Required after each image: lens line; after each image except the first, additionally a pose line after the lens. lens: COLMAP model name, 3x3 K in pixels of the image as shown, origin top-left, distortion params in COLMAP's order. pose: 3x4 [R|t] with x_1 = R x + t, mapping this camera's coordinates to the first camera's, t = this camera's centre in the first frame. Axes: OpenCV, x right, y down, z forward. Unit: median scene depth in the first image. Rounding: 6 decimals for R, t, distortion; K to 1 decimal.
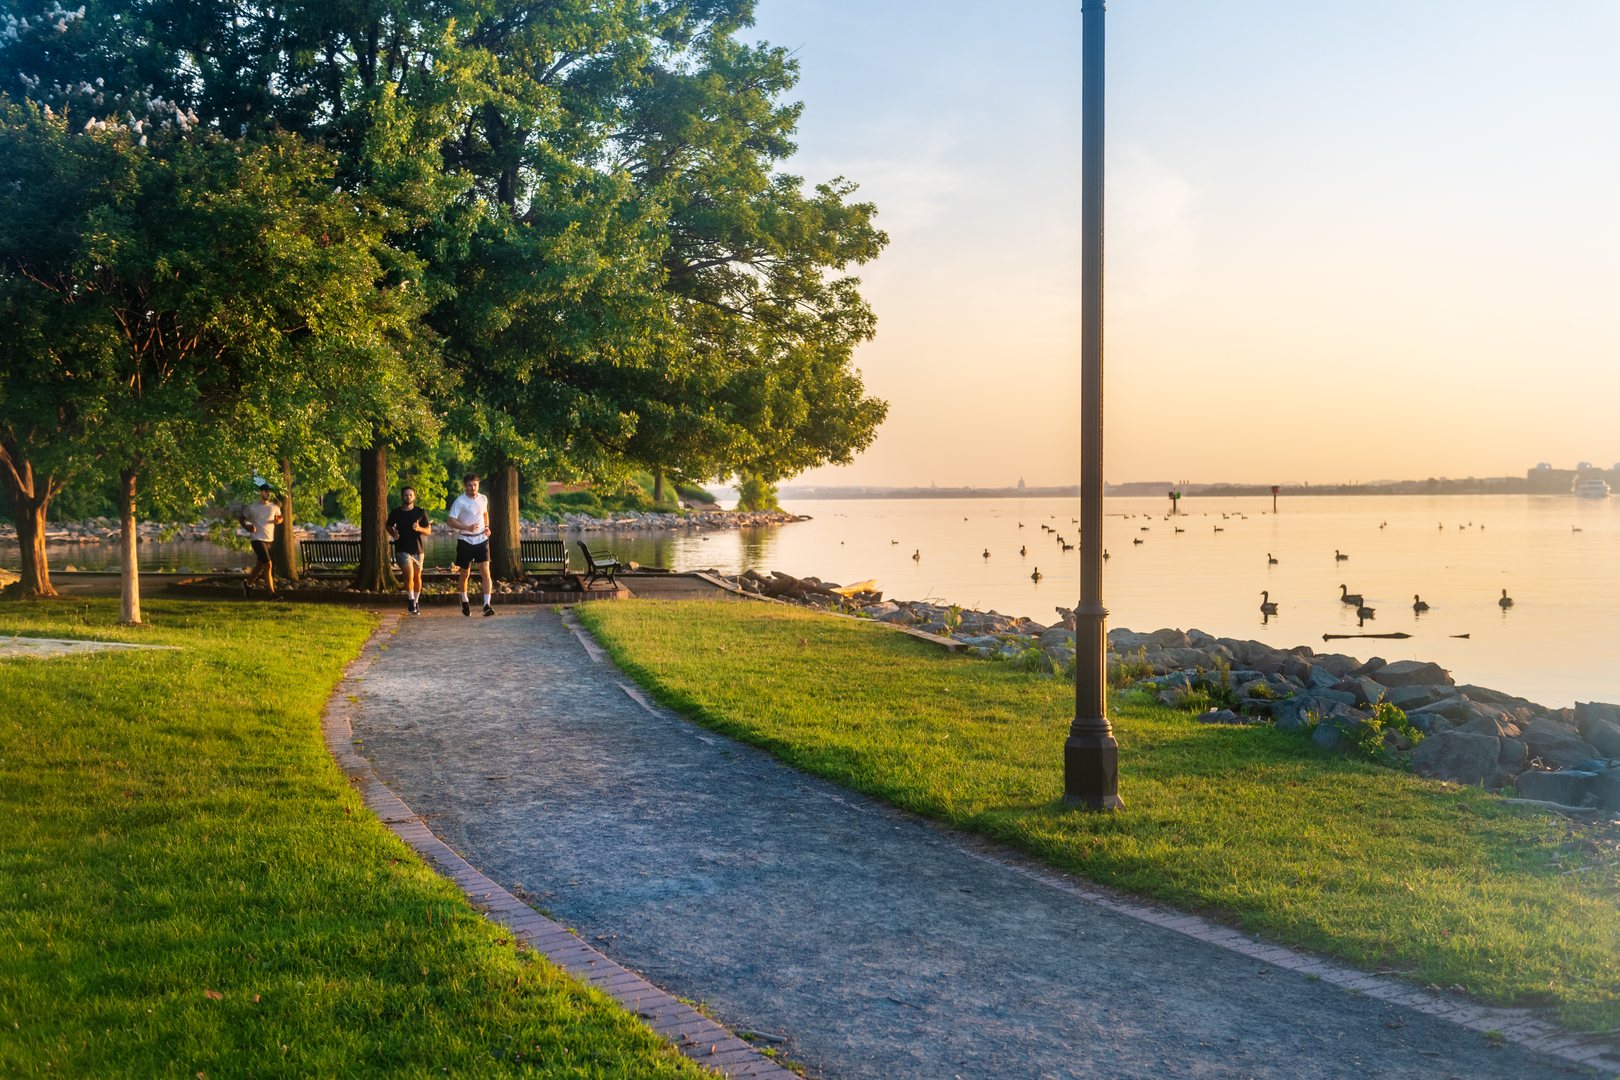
lens RADIAL K [[1800.0, 0, 811.2], [0, 1800.0, 539.8], [0, 0, 1]] dist [-0.010574, 0.000000]
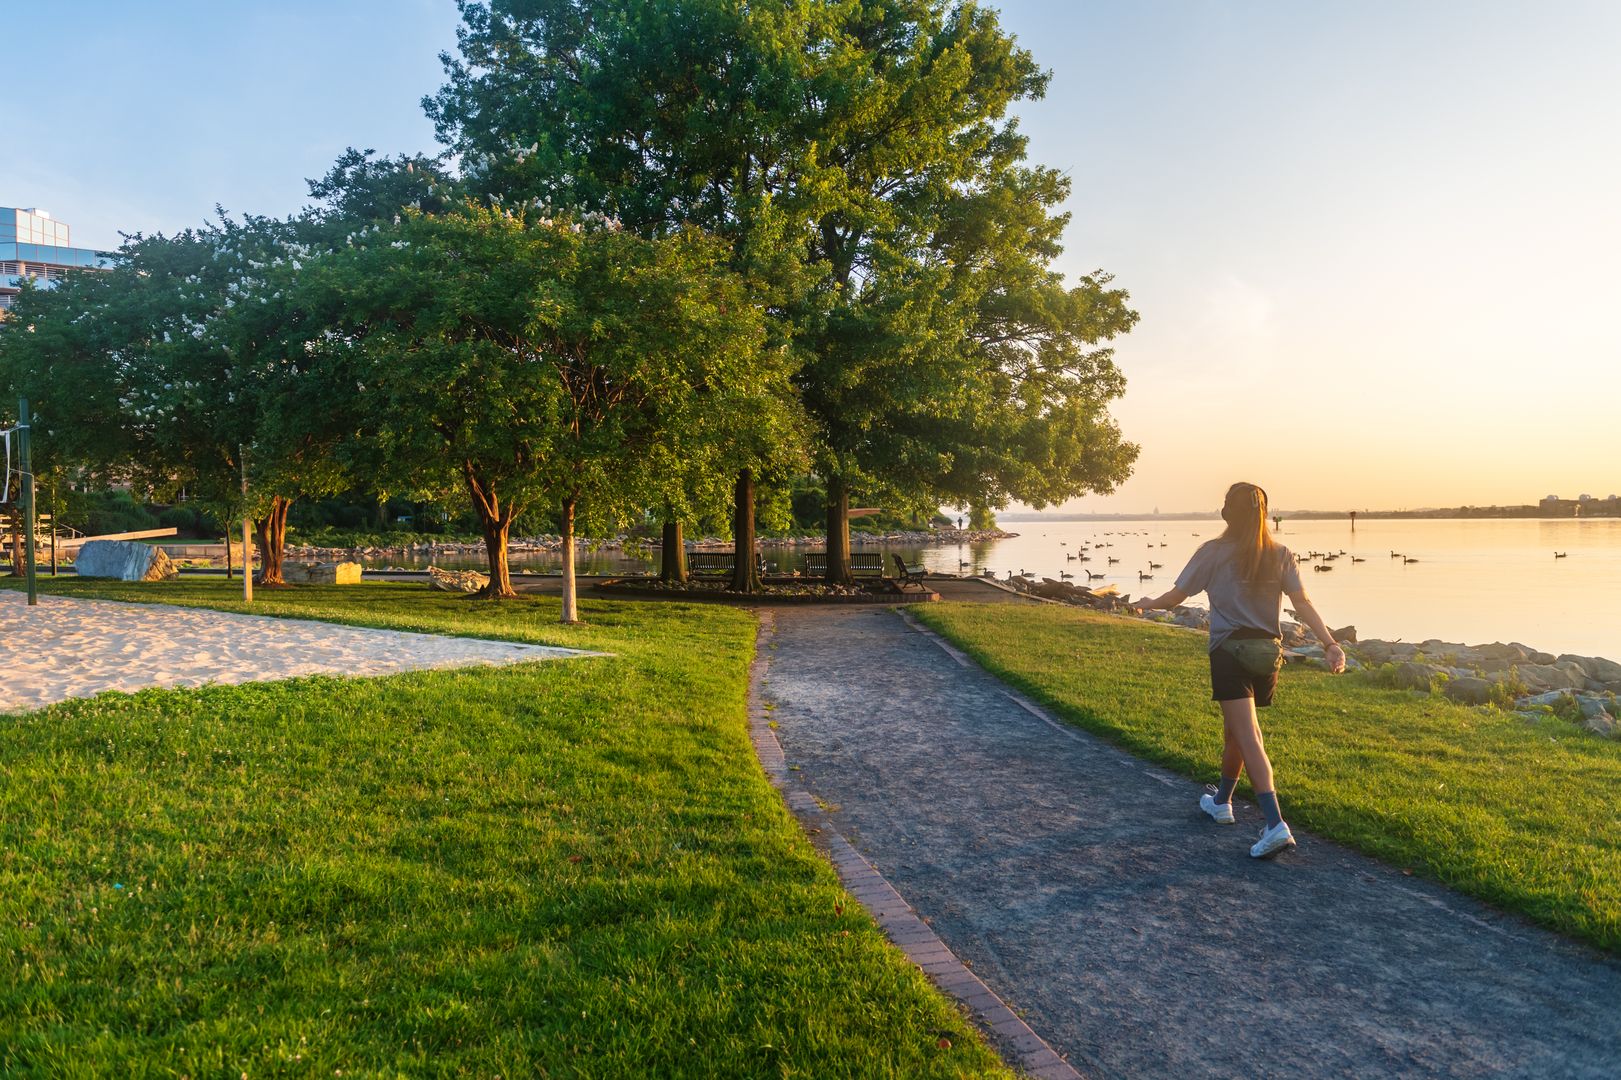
lens RADIAL K [[1204.5, 0, 805.1], [0, 1204.5, 539.4], [0, 0, 1]] dist [-0.001639, -0.001115]
pose [[0.986309, 0.001946, -0.164896, -0.067946], [-0.003253, 0.999965, -0.007656, -0.004093], [0.164876, 0.008087, 0.986281, 0.171838]]
